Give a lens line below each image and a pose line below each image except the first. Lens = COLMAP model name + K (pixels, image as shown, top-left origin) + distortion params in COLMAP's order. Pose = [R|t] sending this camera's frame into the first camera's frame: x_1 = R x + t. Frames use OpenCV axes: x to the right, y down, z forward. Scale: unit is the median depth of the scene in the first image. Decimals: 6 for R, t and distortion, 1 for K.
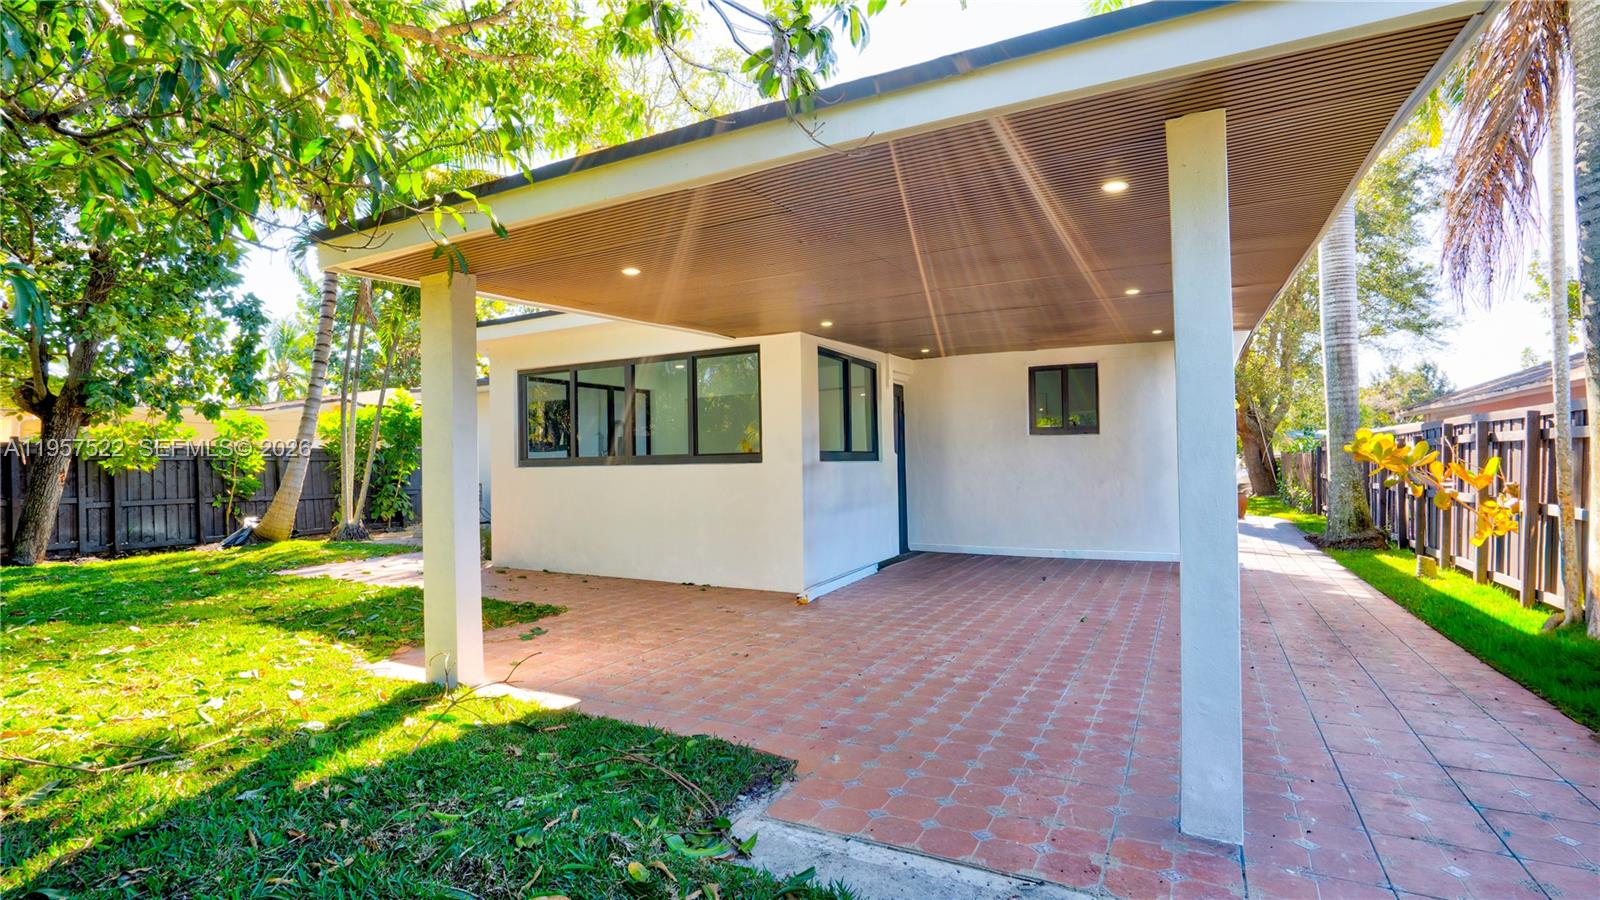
lens RADIAL K [[732.9, 0, 806.6], [0, 732.9, 452.3], [0, 0, 1]] dist [-0.001434, 0.000286]
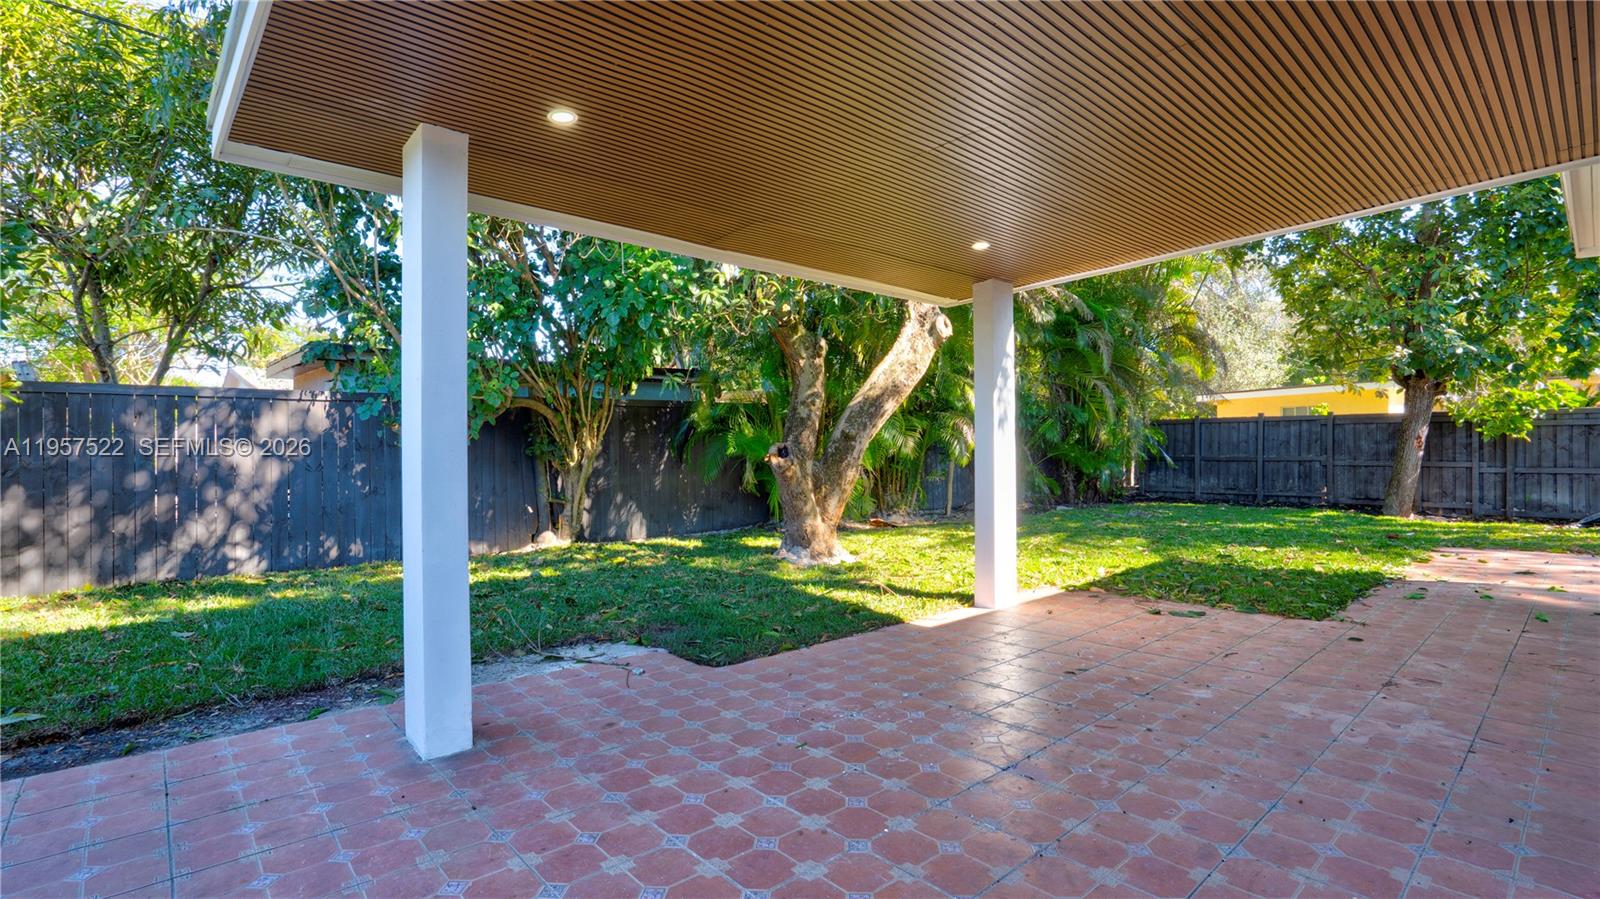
lens RADIAL K [[732.9, 0, 806.6], [0, 732.9, 451.8], [0, 0, 1]] dist [-0.001434, 0.000286]
pose [[-0.334046, 0.015197, -0.942434, 0.332696], [0.027841, 0.999593, 0.006251, 0.013622], [0.942145, -0.024150, -0.334333, 0.451372]]
